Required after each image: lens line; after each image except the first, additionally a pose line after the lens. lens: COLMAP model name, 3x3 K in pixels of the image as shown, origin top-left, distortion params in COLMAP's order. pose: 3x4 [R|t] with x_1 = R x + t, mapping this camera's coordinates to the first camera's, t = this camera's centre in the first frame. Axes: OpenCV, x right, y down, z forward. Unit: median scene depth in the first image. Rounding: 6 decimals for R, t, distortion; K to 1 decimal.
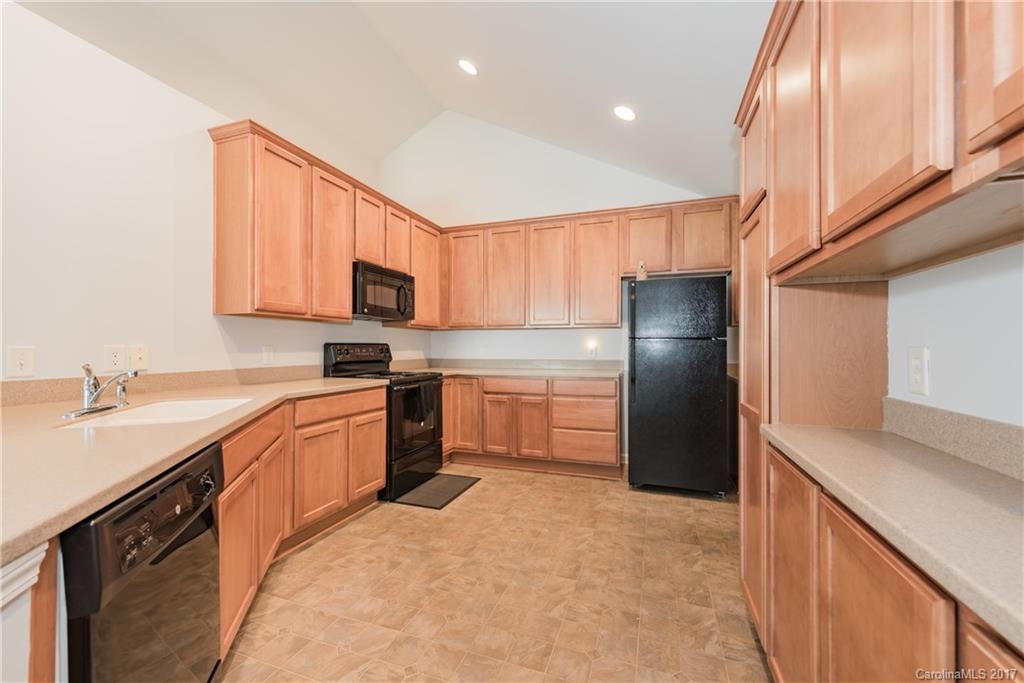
lens RADIAL K [[398.0, 0, 517.2], [0, 398.0, 343.3], [0, 0, 1]] dist [0.004161, -0.001020]
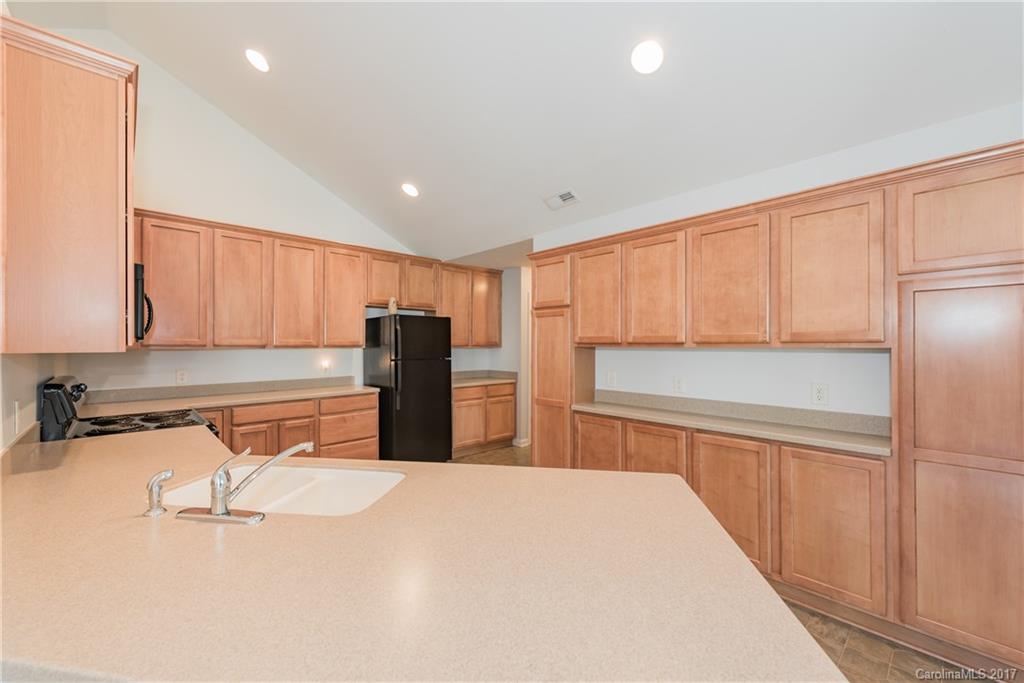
lens RADIAL K [[398.0, 0, 505.6], [0, 398.0, 342.1], [0, 0, 1]] dist [0.004161, -0.001020]
pose [[0.471492, 0.003694, 0.881863, -0.574104], [-0.002797, 0.999992, -0.002694, -0.055705], [-0.881866, -0.001197, 0.471499, 0.082482]]
